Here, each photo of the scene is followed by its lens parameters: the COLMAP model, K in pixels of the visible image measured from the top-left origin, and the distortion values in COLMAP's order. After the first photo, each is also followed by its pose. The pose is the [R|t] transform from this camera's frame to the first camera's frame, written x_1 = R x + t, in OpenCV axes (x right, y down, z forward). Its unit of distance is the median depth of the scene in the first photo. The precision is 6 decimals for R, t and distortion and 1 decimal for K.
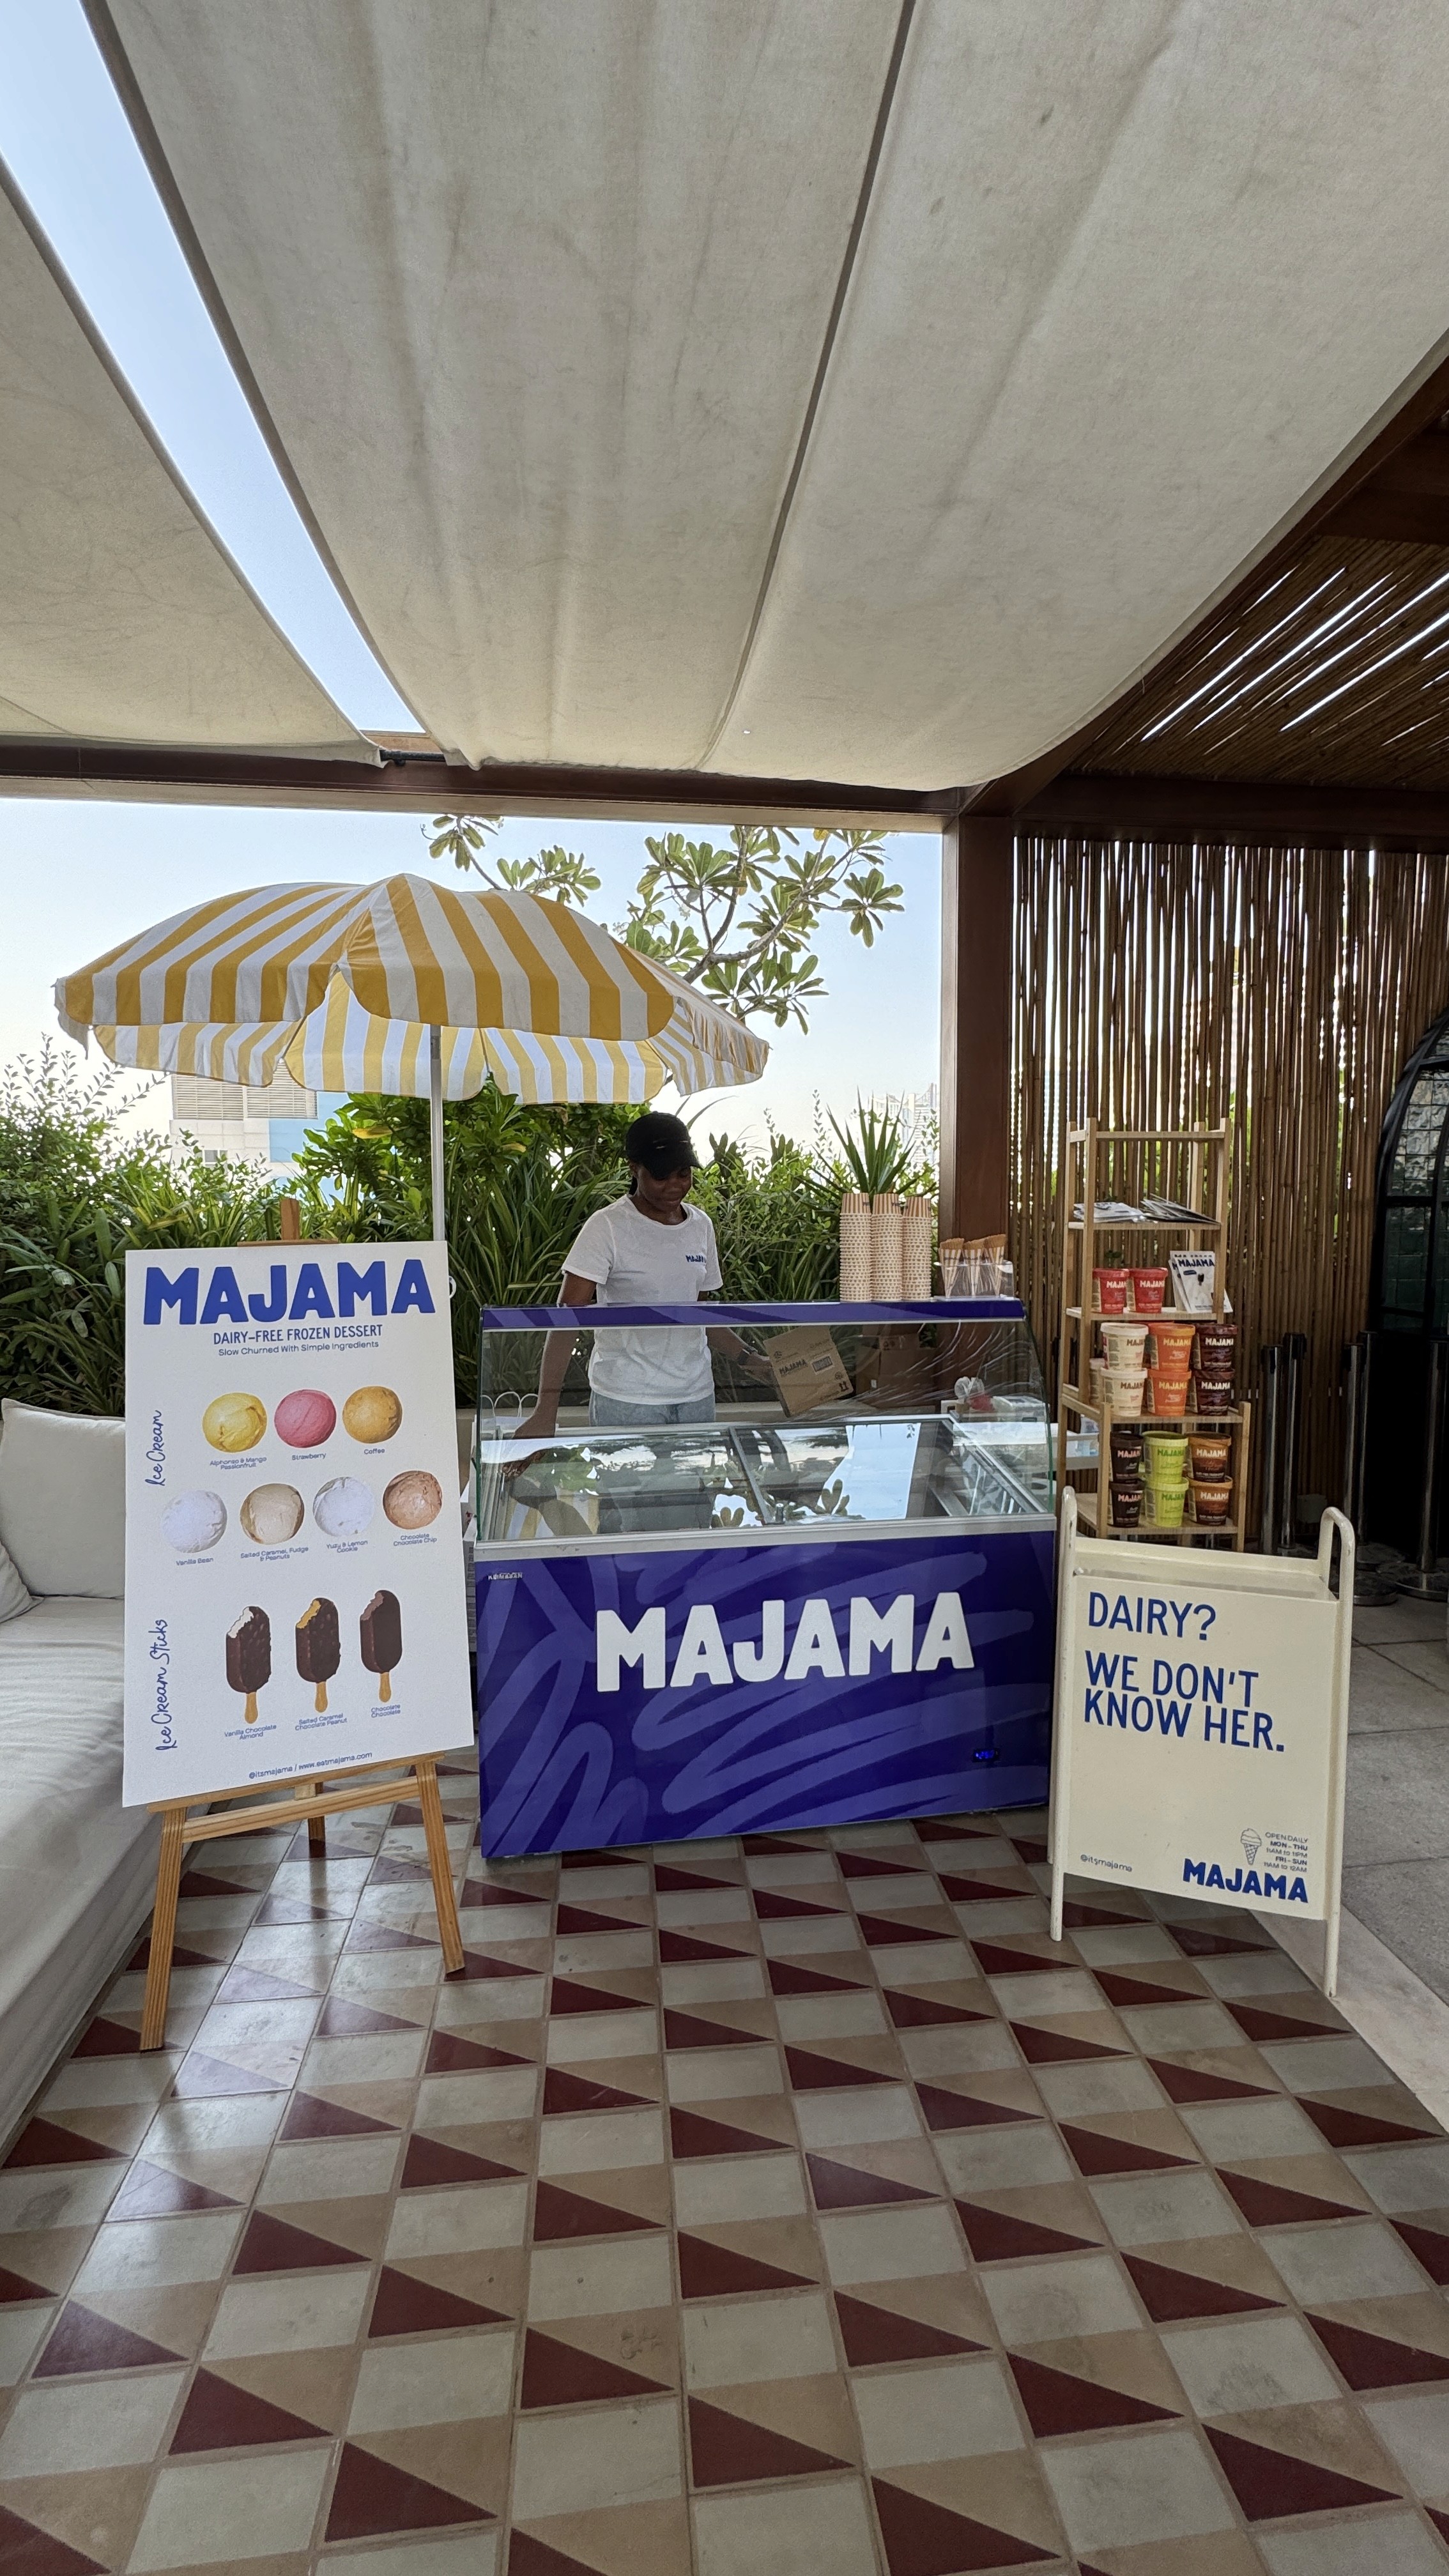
lens RADIAL K [[1030.6, 0, 724.5], [0, 1030.6, 1288.0], [0, 0, 1]] dist [-0.000807, -0.000061]
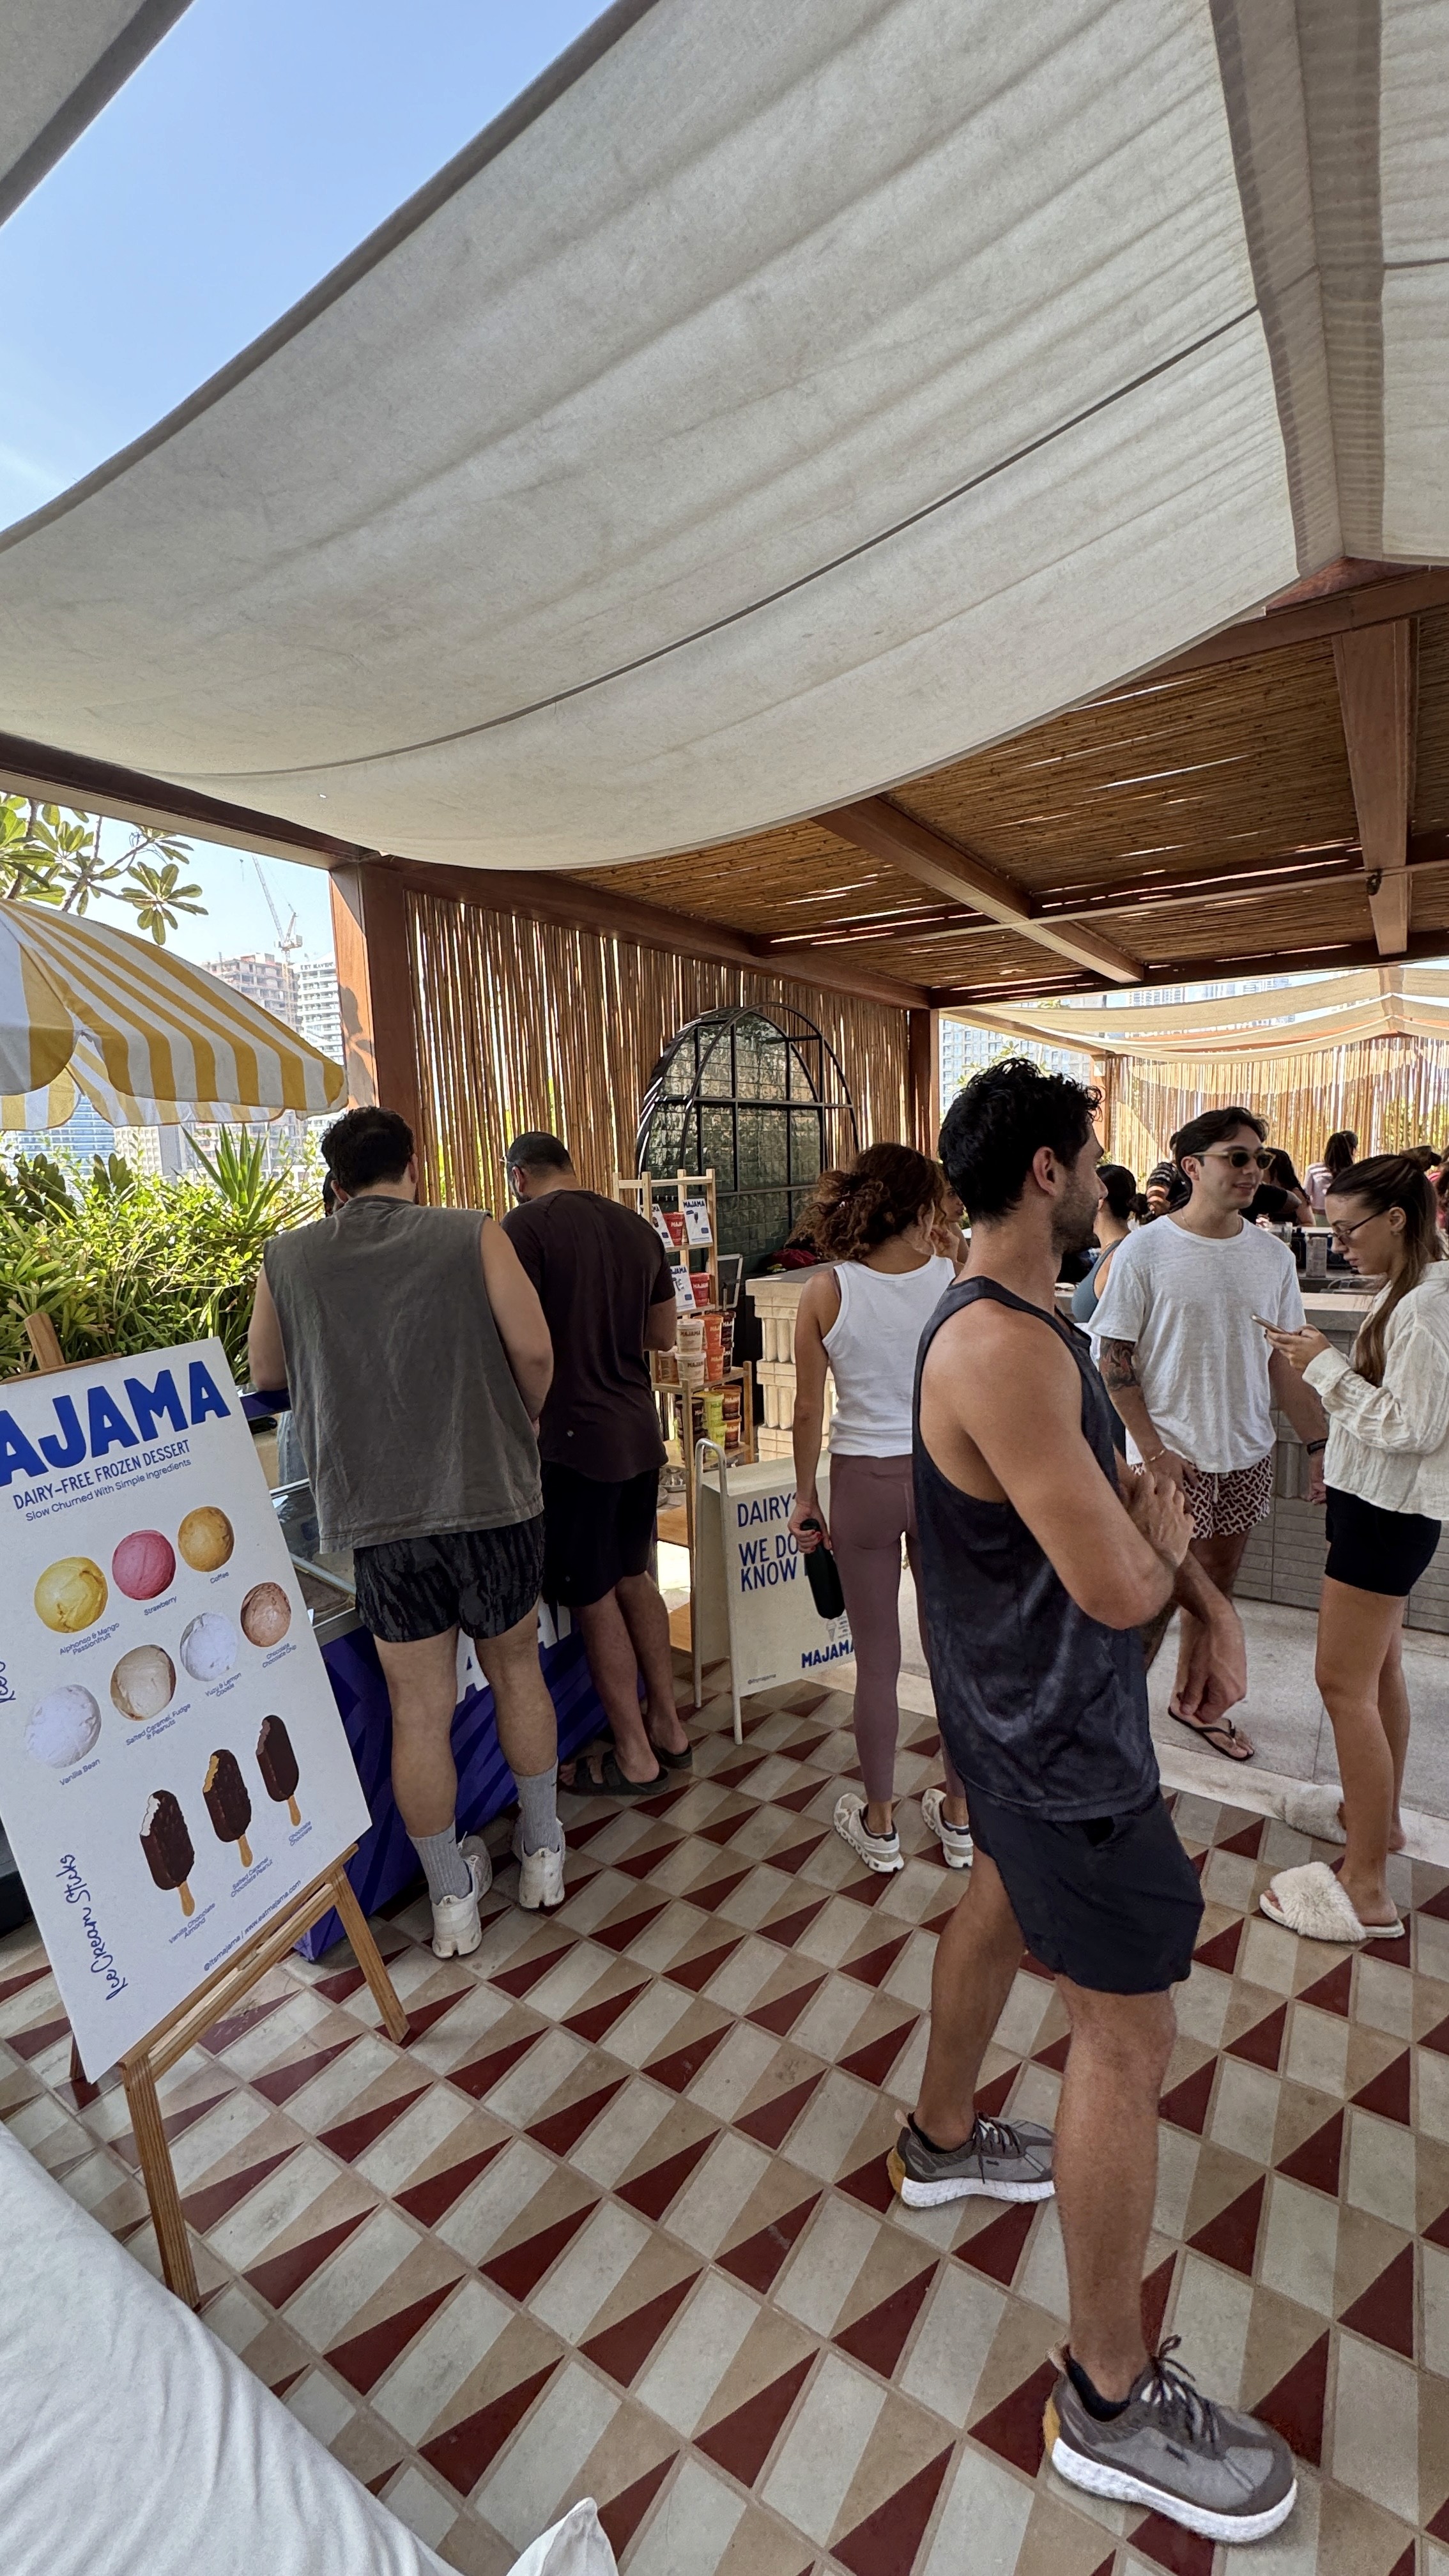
lens RADIAL K [[1030.6, 0, 724.5], [0, 1030.6, 1288.0], [0, 0, 1]] dist [-0.000807, -0.000061]
pose [[0.639364, -0.115057, 0.760247, -0.713298], [0.092752, 0.993062, 0.072288, -0.118478], [-0.763290, 0.024296, 0.645599, 0.068625]]
